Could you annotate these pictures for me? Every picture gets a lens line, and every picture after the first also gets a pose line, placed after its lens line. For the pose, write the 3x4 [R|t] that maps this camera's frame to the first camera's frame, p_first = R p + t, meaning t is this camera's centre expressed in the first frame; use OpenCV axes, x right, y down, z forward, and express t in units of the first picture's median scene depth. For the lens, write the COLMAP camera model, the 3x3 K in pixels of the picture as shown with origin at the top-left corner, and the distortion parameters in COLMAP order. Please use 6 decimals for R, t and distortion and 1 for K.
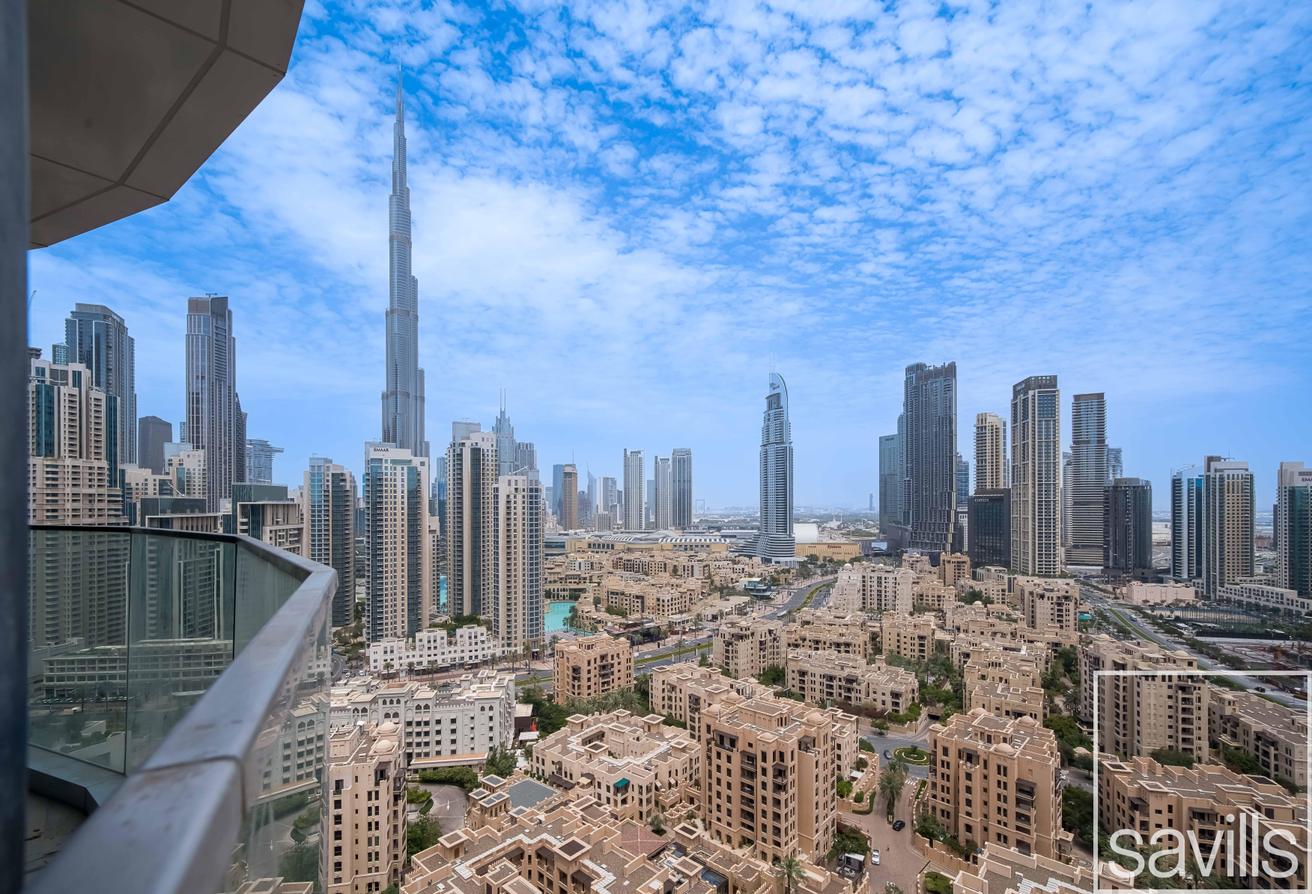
lens RADIAL K [[519.2, 0, 677.7], [0, 519.2, 507.4], [0, 0, 1]] dist [-0.000889, 0.001794]
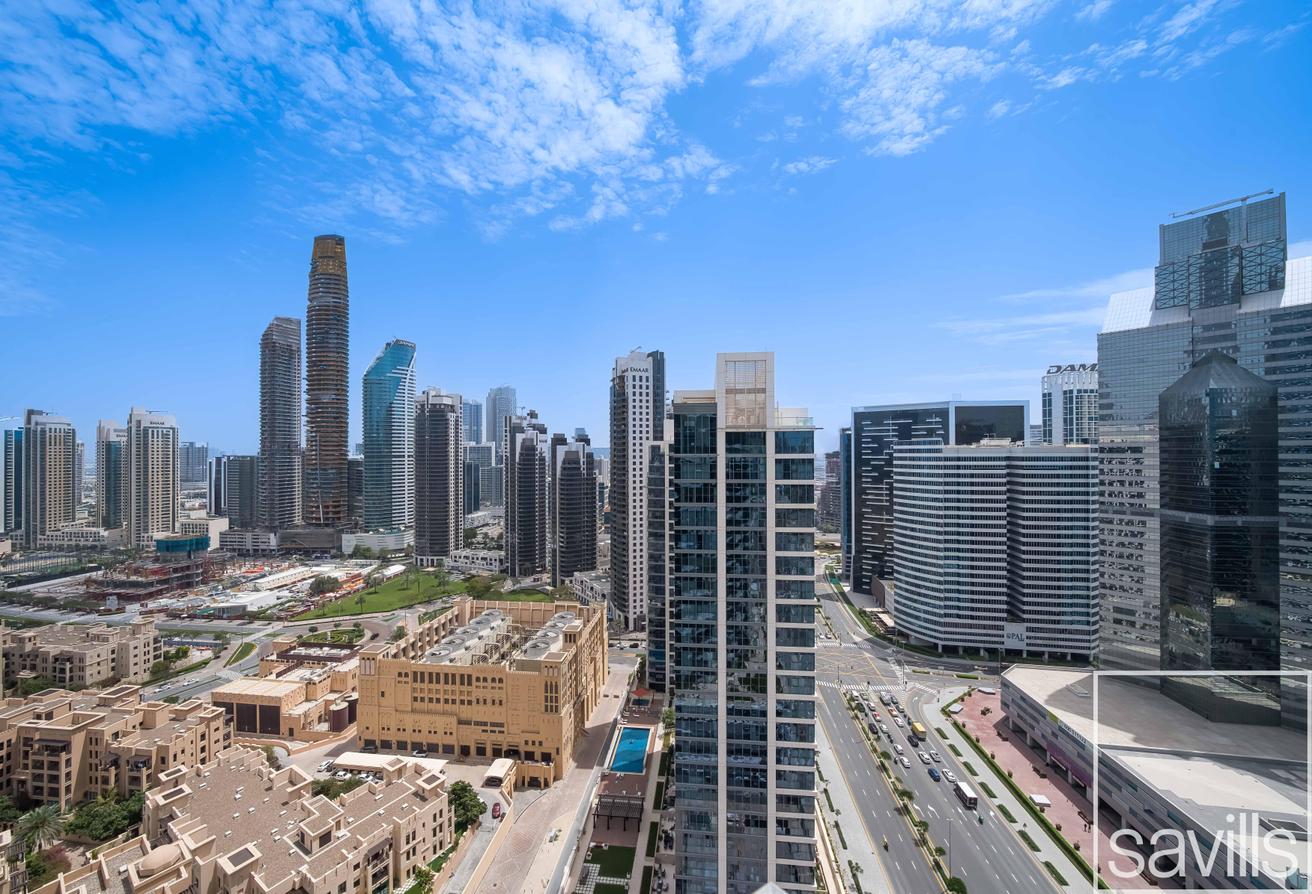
lens RADIAL K [[494.8, 0, 656.6], [0, 494.8, 446.6], [0, 0, 1]] dist [-0.016786, 0.002912]
pose [[-0.100182, 0.013913, 0.994872, -0.075557], [0.011760, 0.999849, -0.012799, 0.002252], [-0.994900, 0.010418, -0.100331, -0.191286]]
